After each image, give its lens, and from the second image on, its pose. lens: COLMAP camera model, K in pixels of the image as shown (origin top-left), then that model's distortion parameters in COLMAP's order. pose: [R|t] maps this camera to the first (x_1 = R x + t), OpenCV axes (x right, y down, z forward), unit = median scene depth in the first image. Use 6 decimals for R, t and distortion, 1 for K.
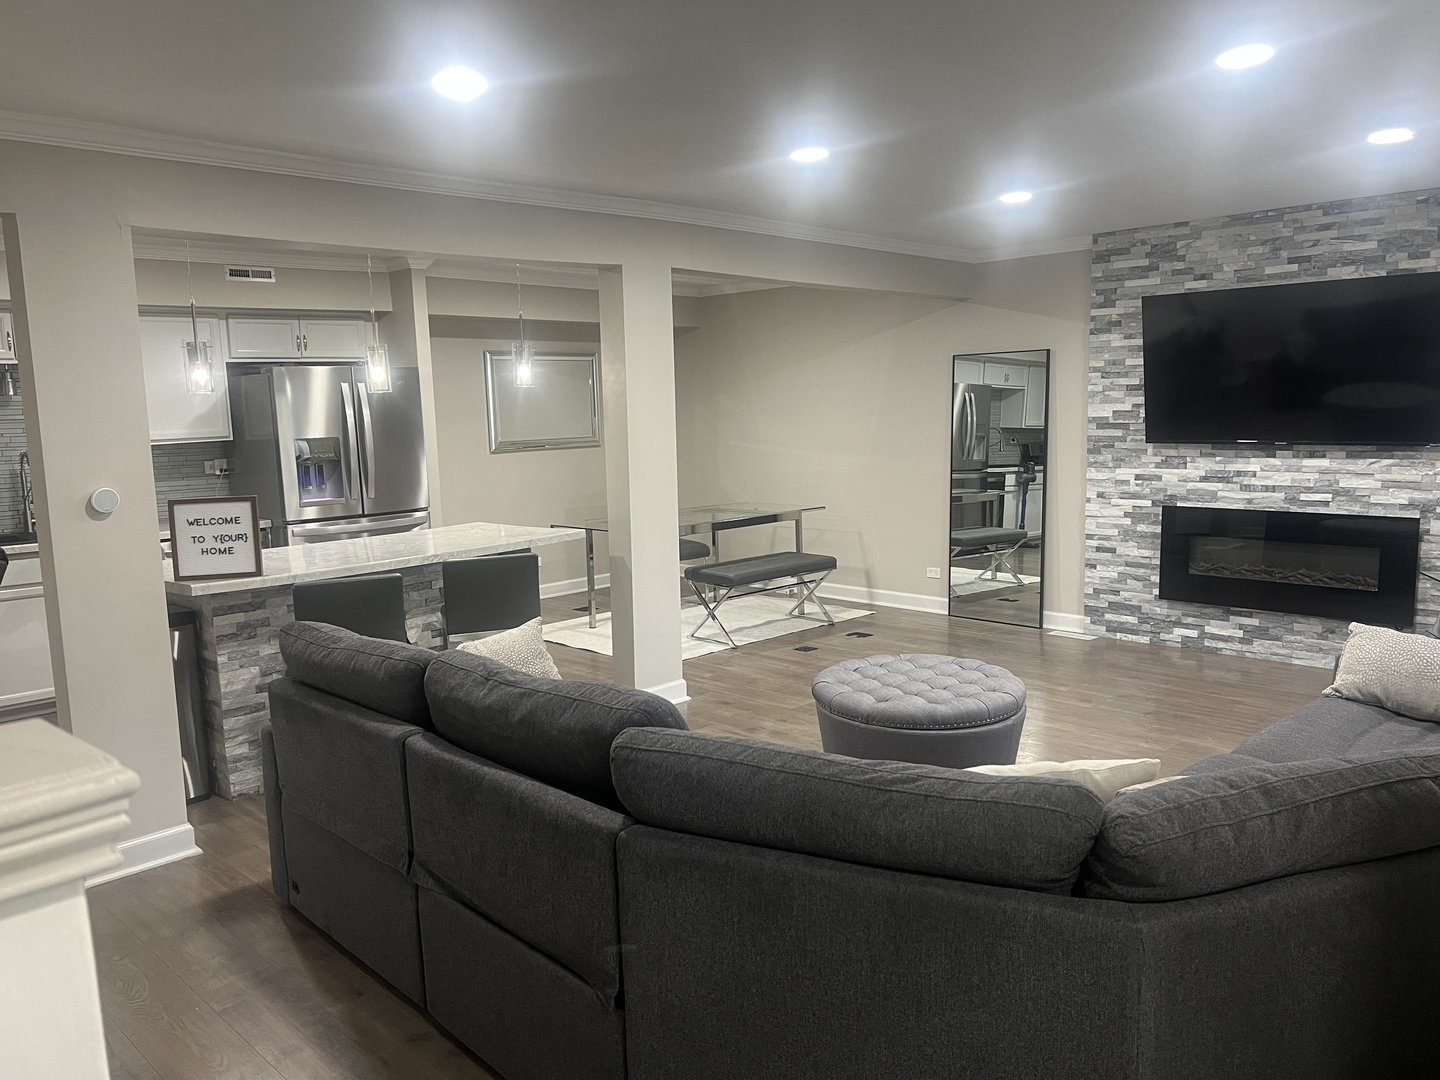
lens RADIAL K [[1081.0, 0, 720.0], [0, 1081.0, 540.0], [0, 0, 1]] dist [0.001432, -0.004941]
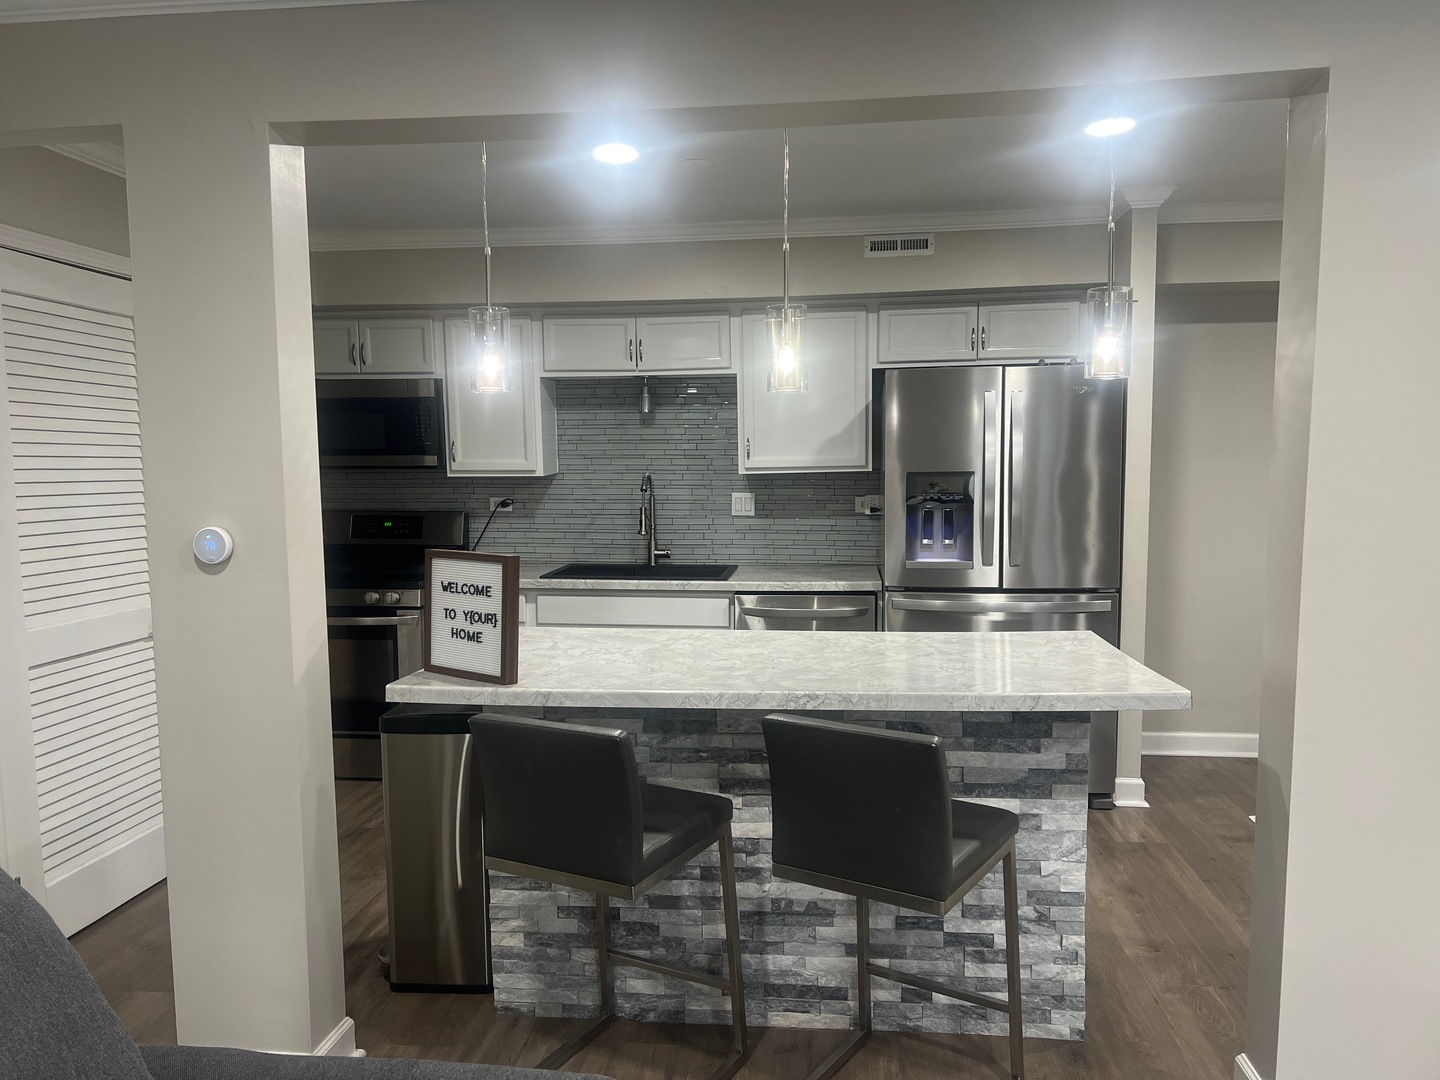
lens RADIAL K [[1081.0, 0, 720.0], [0, 1081.0, 540.0], [0, 0, 1]] dist [0.001432, -0.004941]
pose [[0.608935, 0.079773, -0.789199, 0.125792], [-0.105441, 0.994241, 0.019142, -0.070821], [0.786181, 0.071557, 0.613839, 0.682098]]
